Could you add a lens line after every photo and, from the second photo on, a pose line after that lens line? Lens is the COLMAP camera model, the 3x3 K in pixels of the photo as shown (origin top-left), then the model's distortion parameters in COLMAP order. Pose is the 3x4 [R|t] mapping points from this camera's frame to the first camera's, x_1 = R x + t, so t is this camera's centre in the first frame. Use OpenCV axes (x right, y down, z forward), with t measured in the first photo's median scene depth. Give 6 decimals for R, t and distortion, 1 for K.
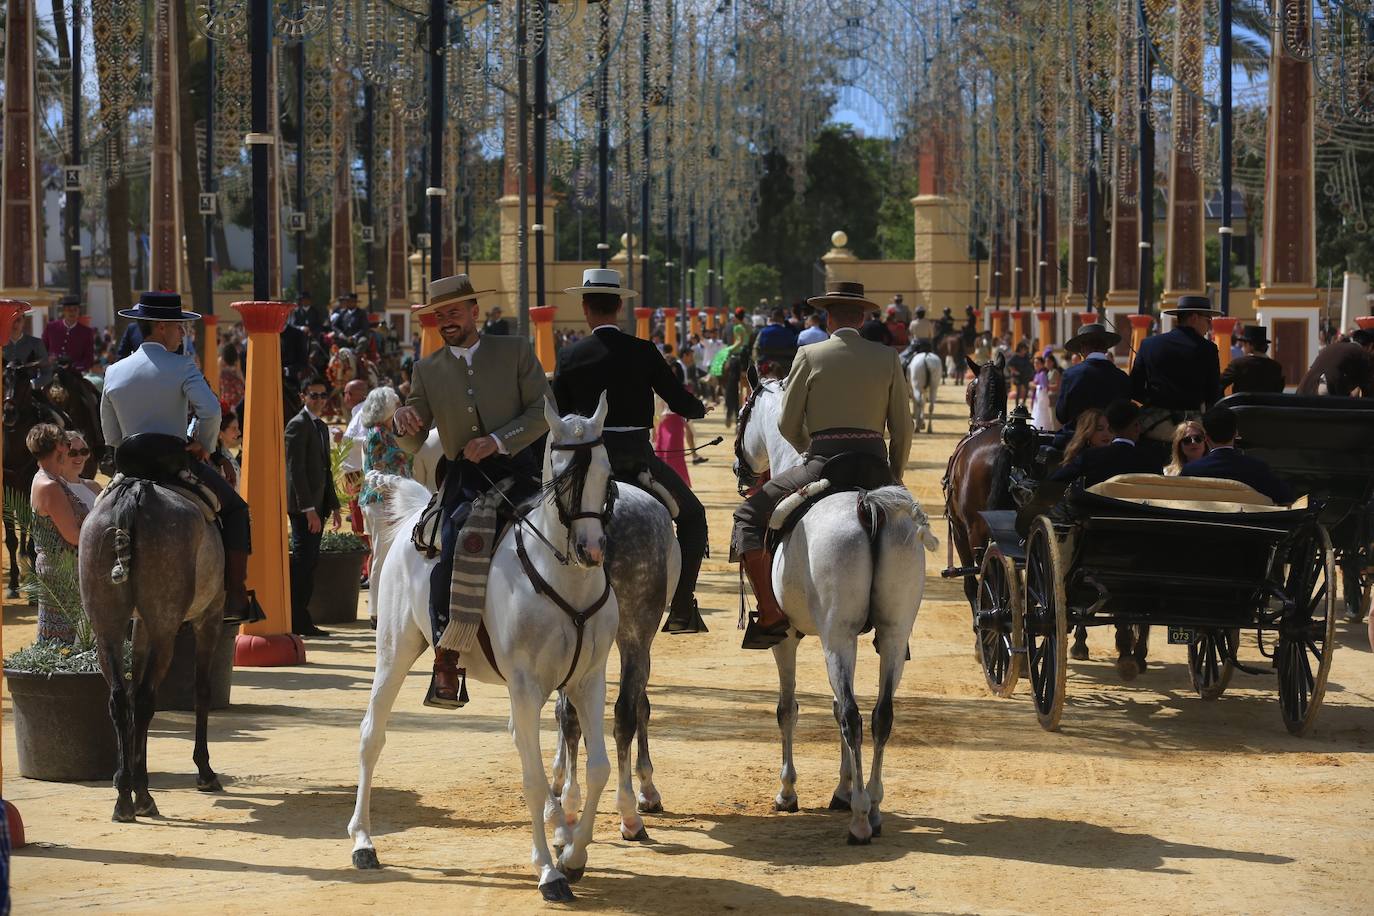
lens RADIAL K [[7993.4, 0, 657.9], [0, 7993.4, 458.1], [0, 0, 1]] dist [0.647080, 39.239035]
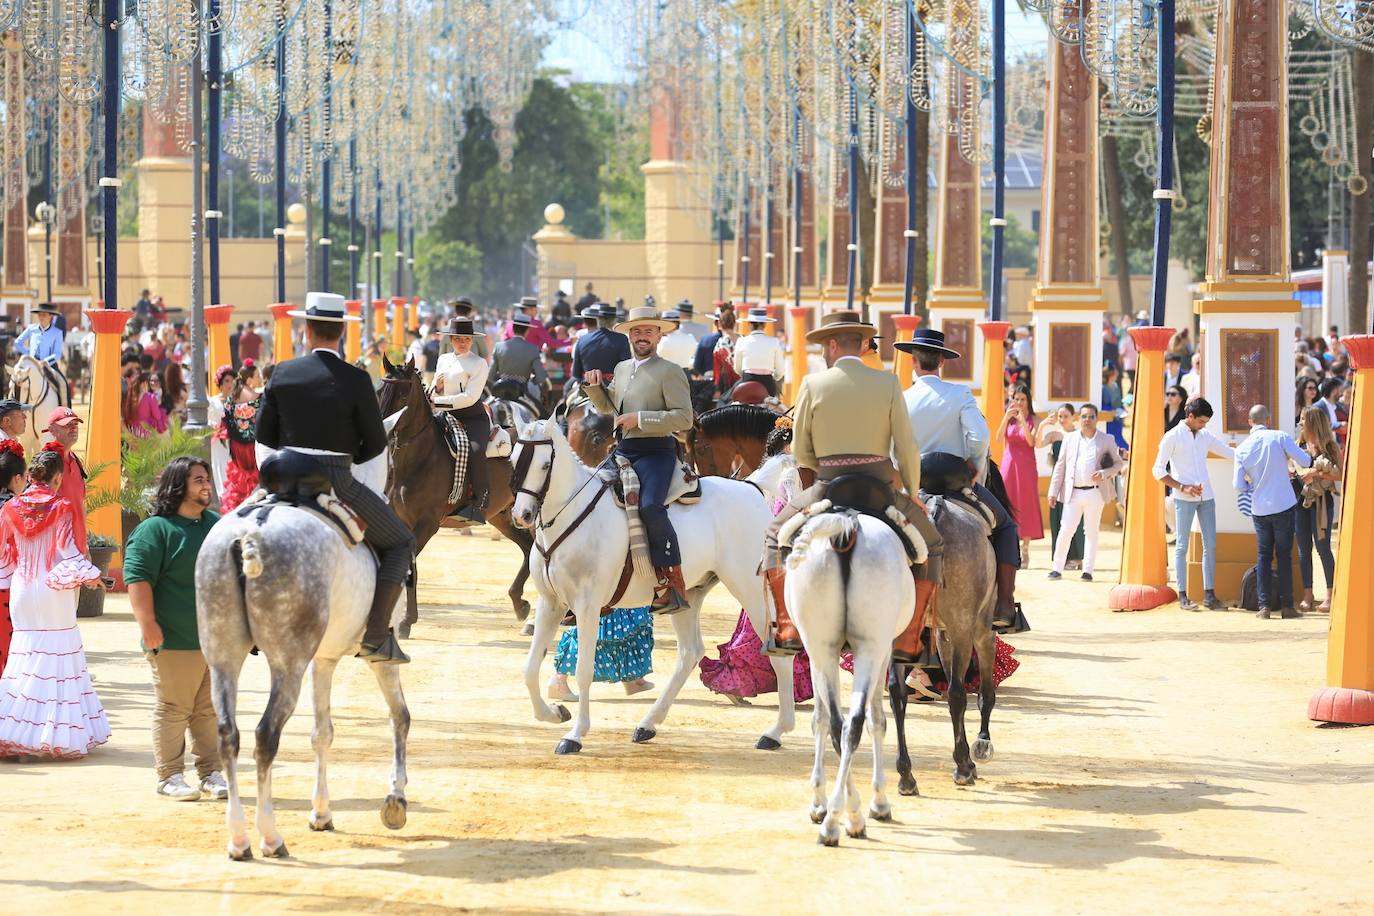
lens RADIAL K [[5912.3, 0, 687.0], [0, 5912.3, 458.0], [0, 0, 1]] dist [0.370299, 7.680799]
pose [[0.999201, 0.002667, 0.039883, 0.011906], [-0.002481, 0.999986, -0.004720, 0.000571], [-0.039895, 0.004618, 0.999193, 0.385122]]
